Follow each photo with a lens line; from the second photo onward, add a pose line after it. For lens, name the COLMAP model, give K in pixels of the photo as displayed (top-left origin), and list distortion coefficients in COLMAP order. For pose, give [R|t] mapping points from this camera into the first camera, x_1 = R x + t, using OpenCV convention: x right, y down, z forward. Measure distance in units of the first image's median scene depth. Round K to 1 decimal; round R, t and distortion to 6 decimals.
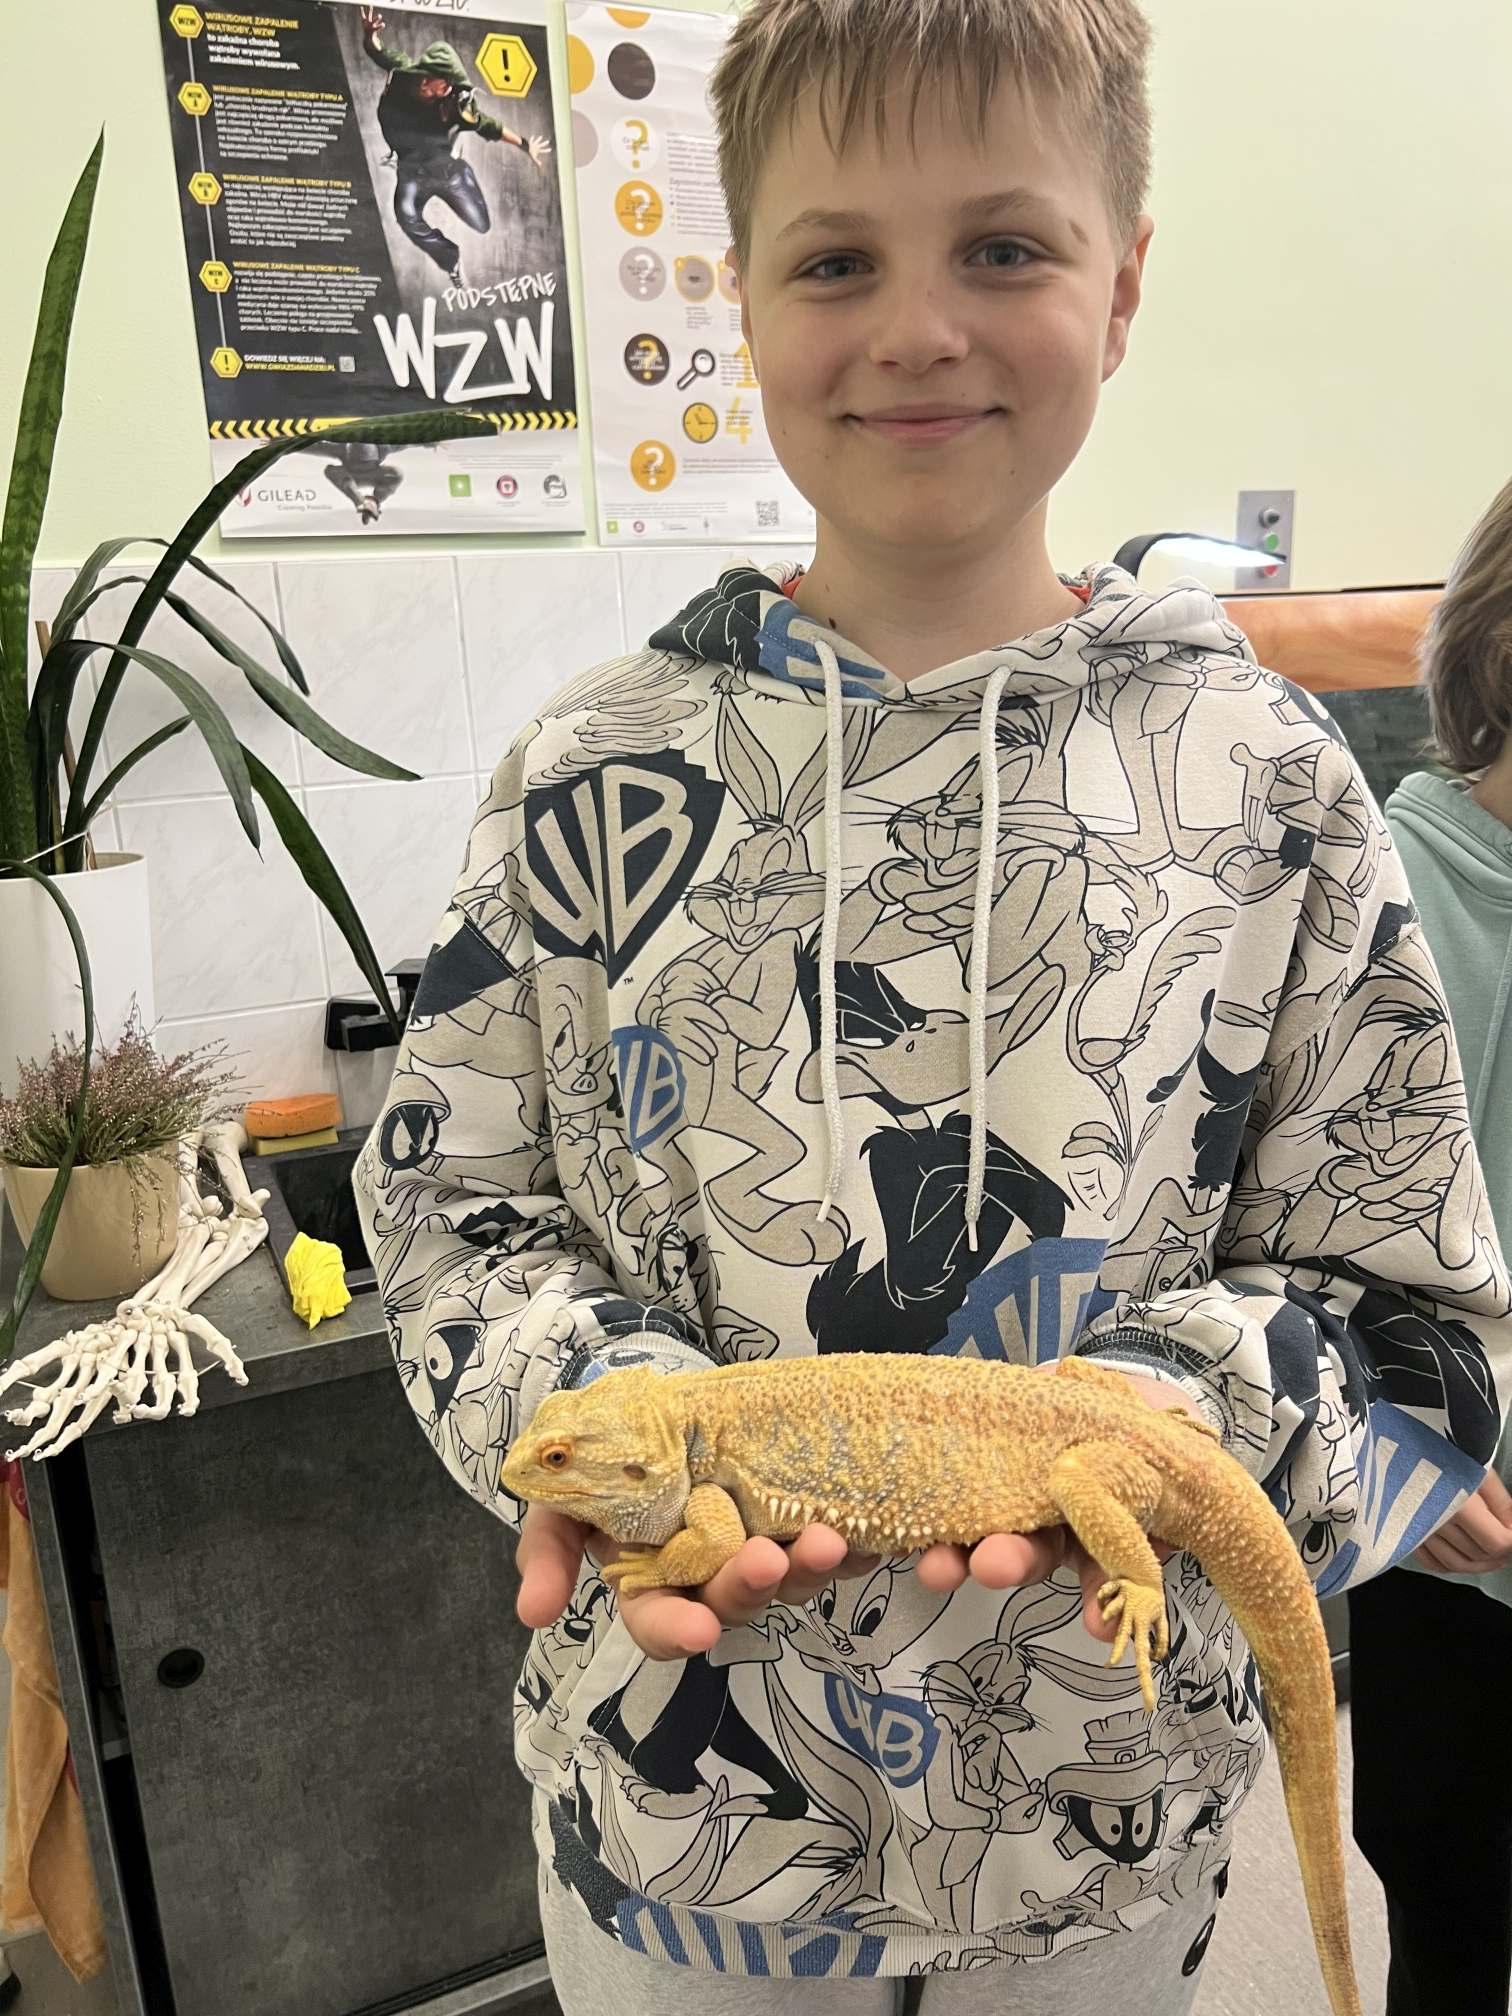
lens RADIAL K [[1541.5, 0, 764.5], [0, 1541.5, 1013.2], [0, 0, 1]] dist [0.029576, -0.030731]
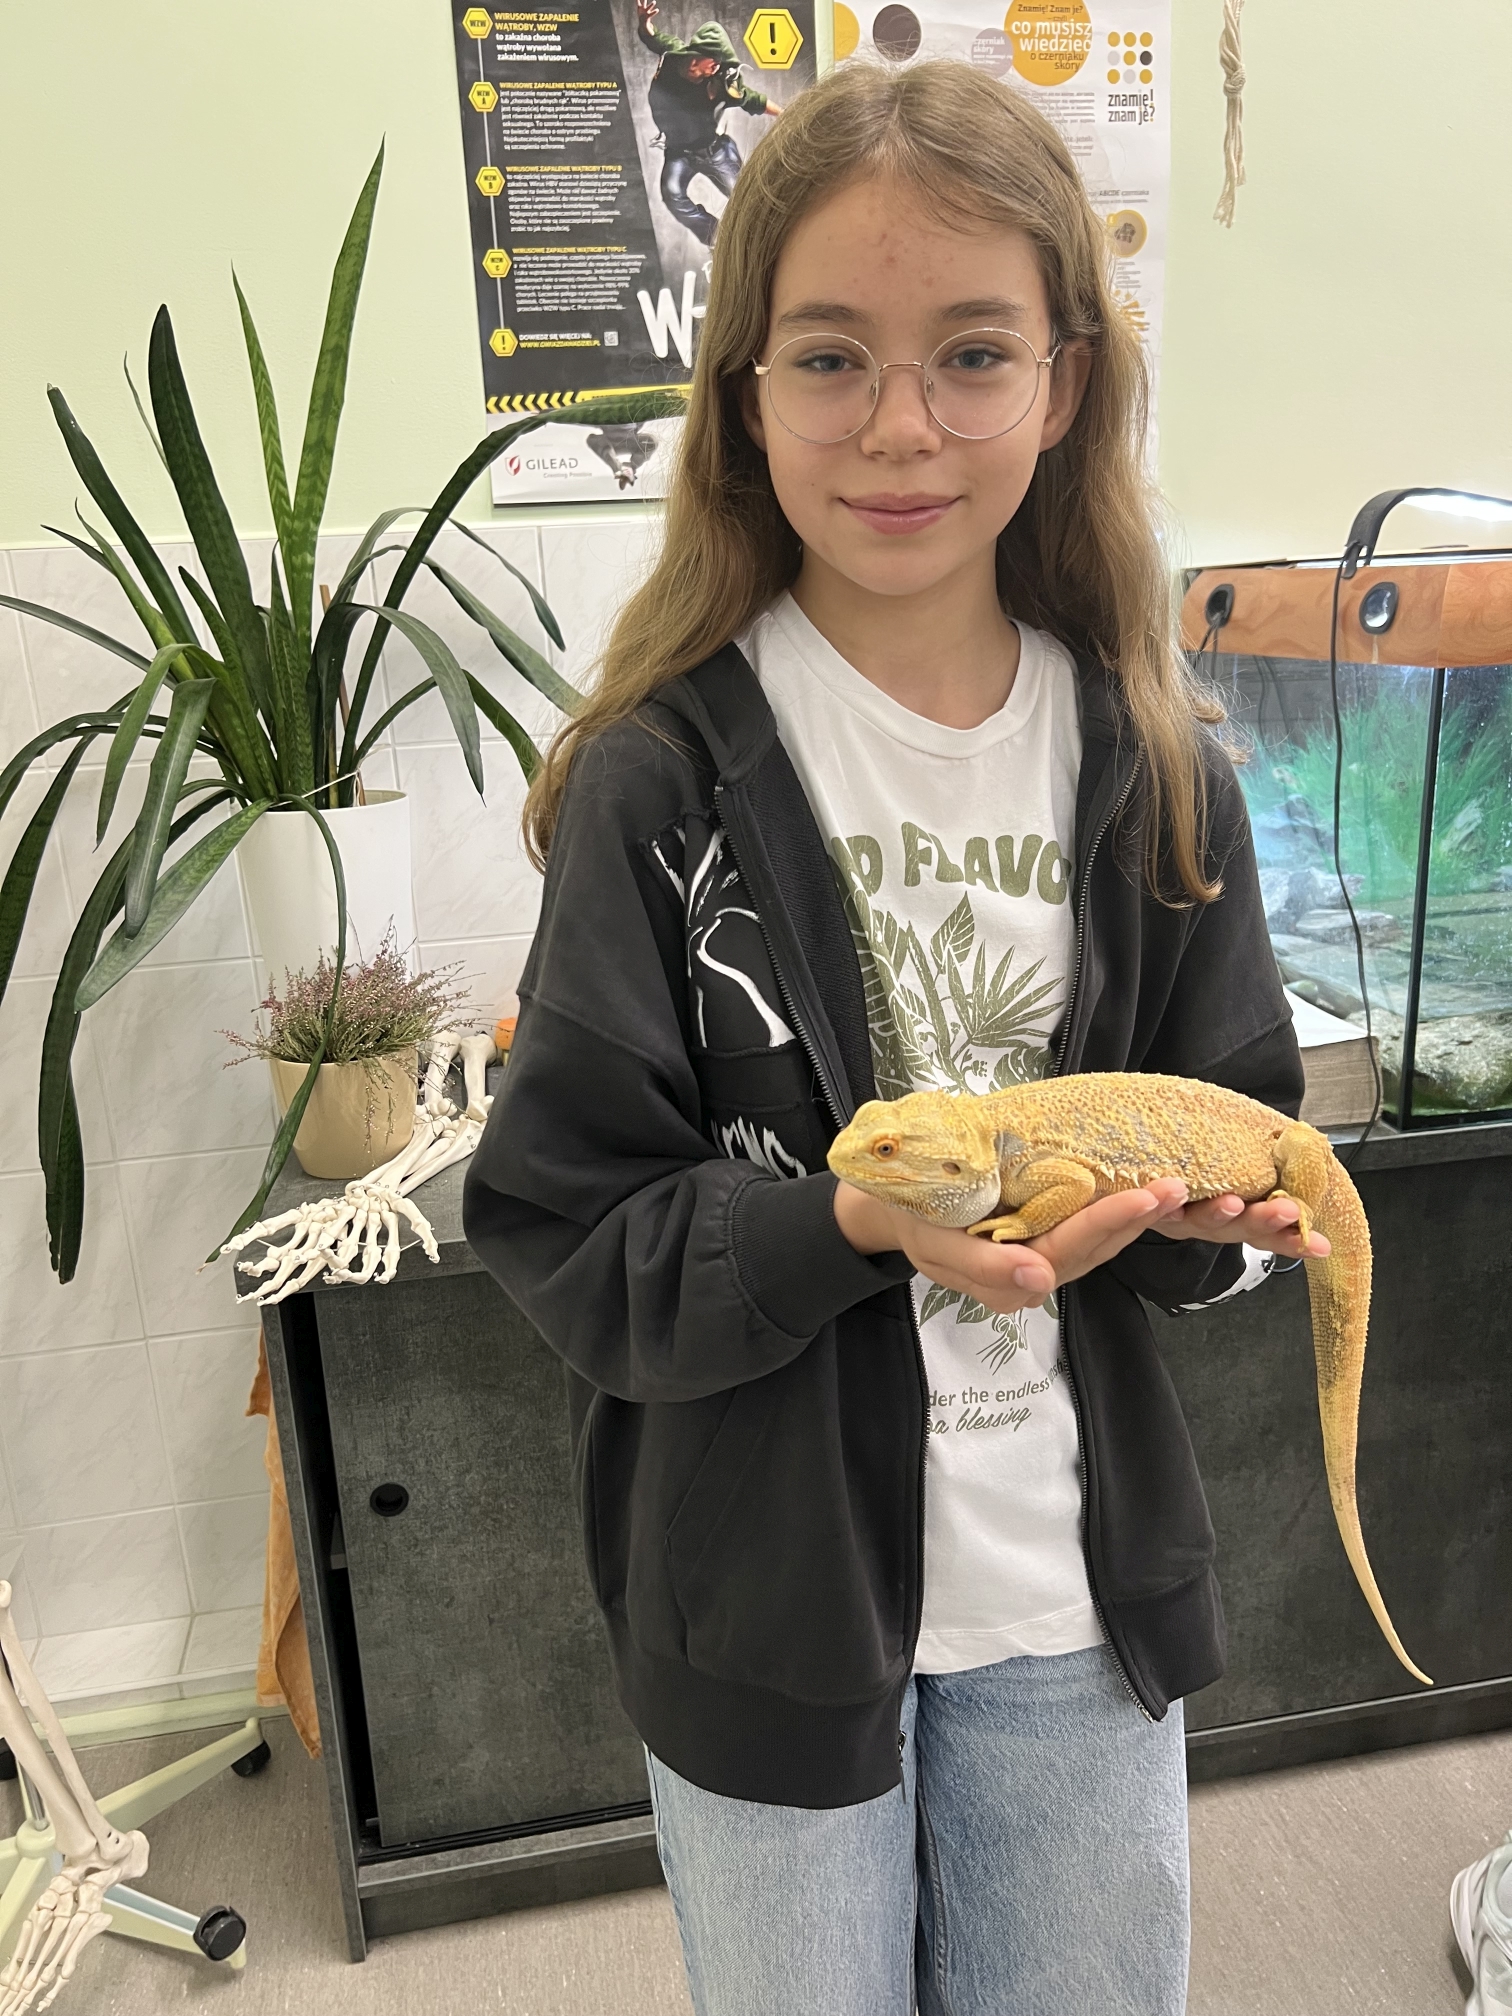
lens RADIAL K [[1541.5, 0, 740.9], [0, 1541.5, 1025.2], [0, 0, 1]] dist [0.029576, -0.030731]
pose [[0.969580, 0.069273, -0.234767, 0.103457], [-0.057963, 0.996816, 0.054746, -0.008840], [0.237812, -0.039473, 0.970509, -0.038927]]
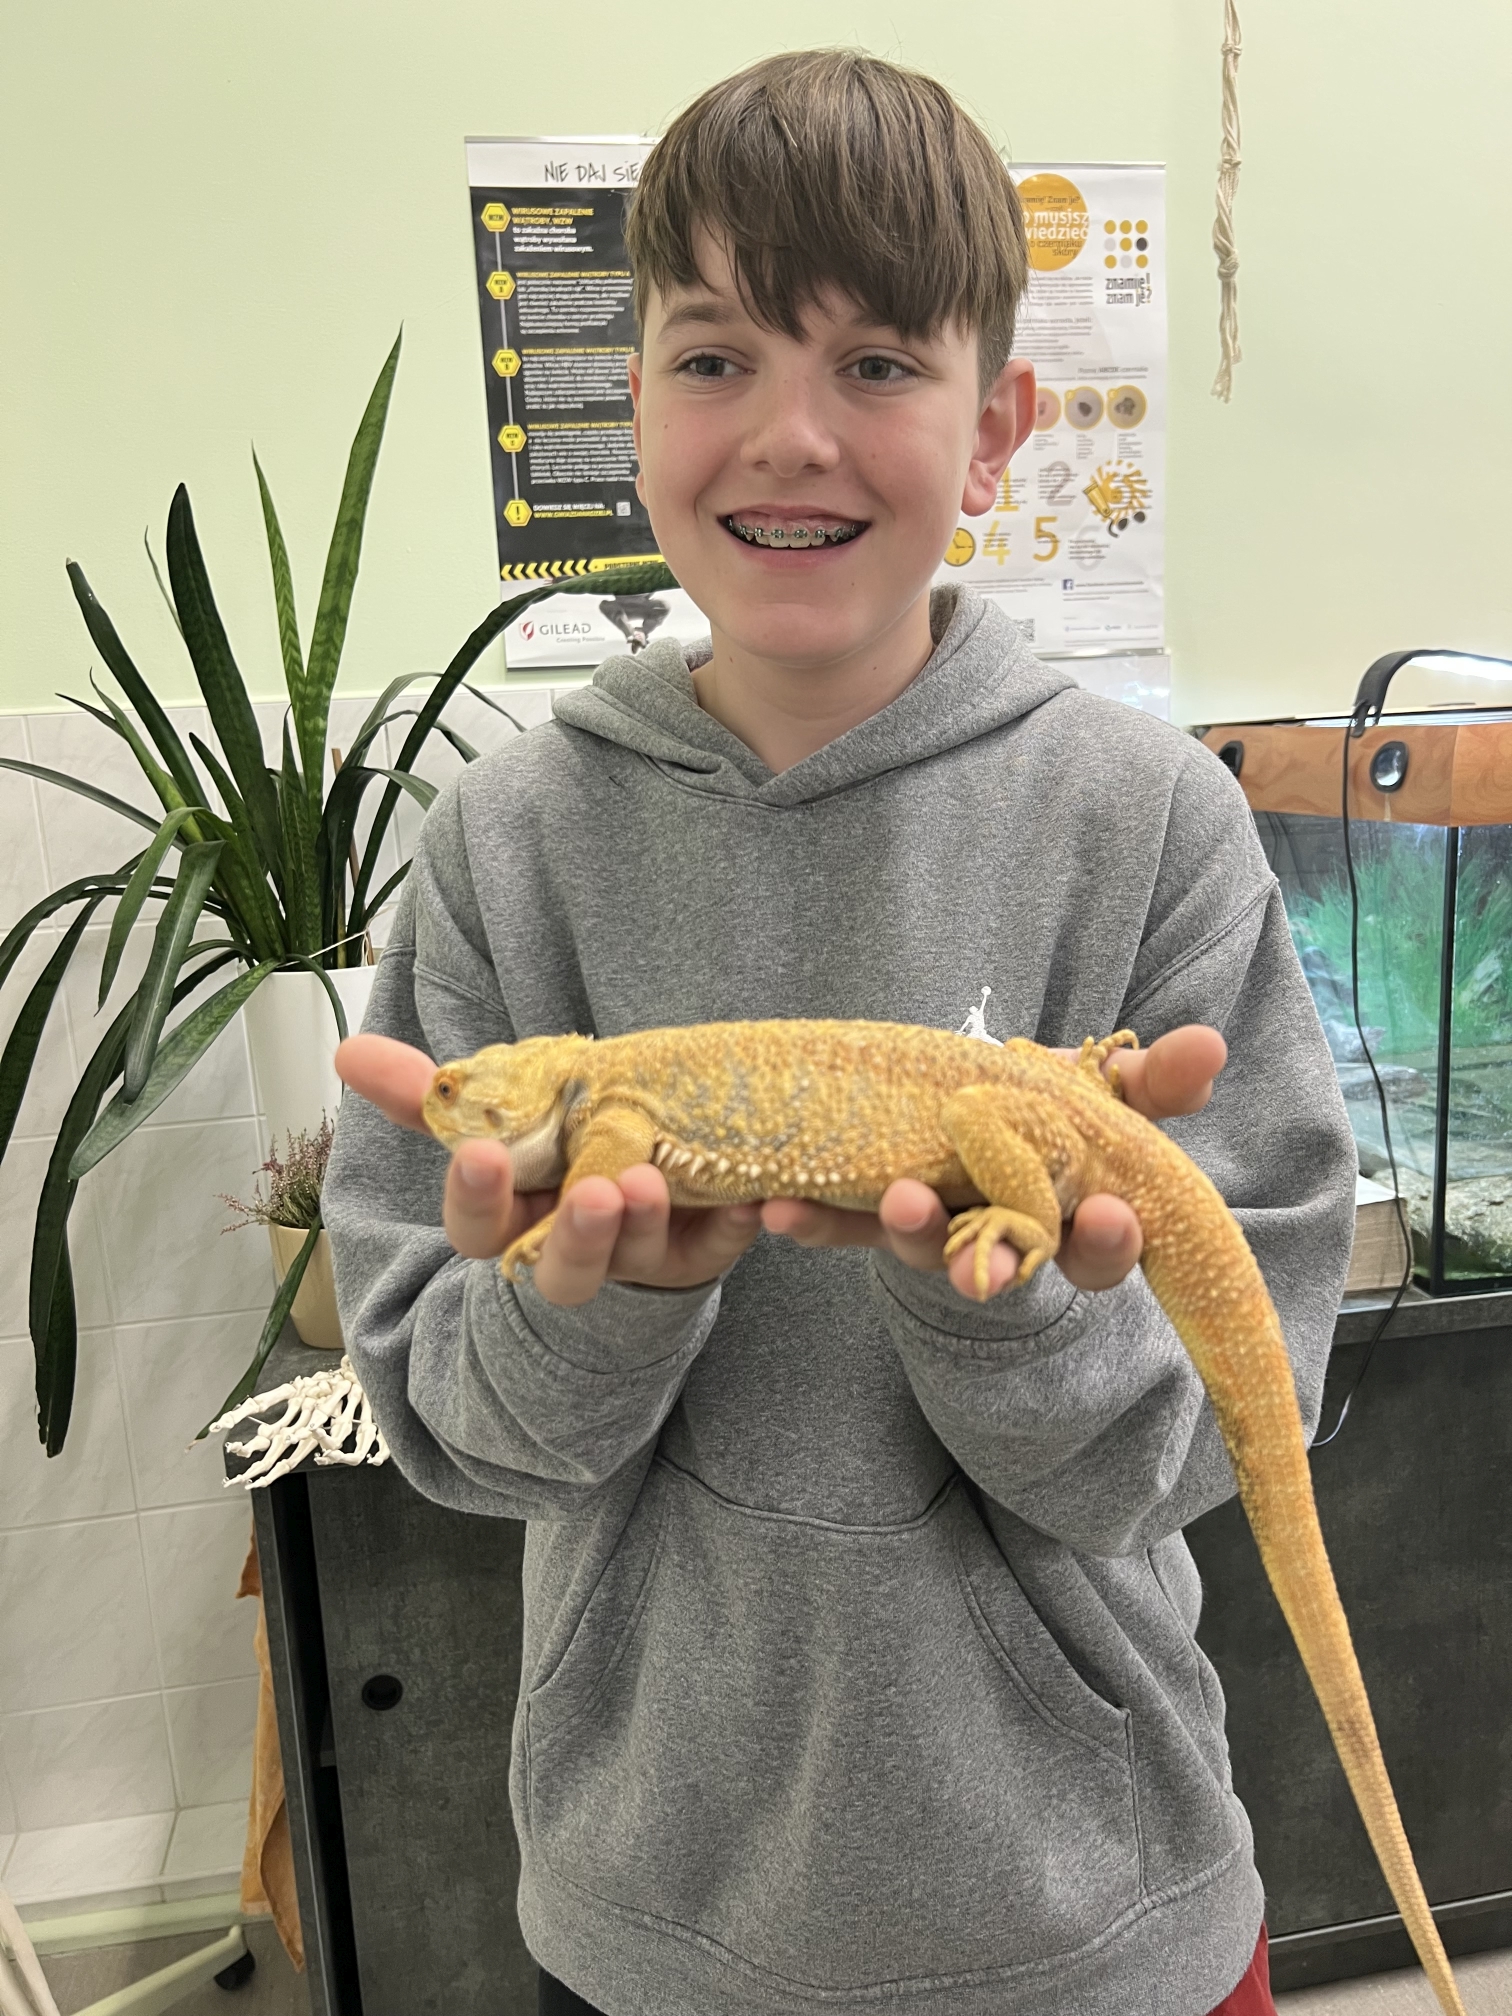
lens RADIAL K [[1541.5, 0, 751.1], [0, 1541.5, 1020.9], [0, 0, 1]] dist [0.029576, -0.030731]
pose [[0.968113, 0.044541, -0.246522, 0.104520], [-0.054891, 0.997869, -0.035267, -0.024236], [0.244426, 0.047674, 0.968495, -0.020020]]
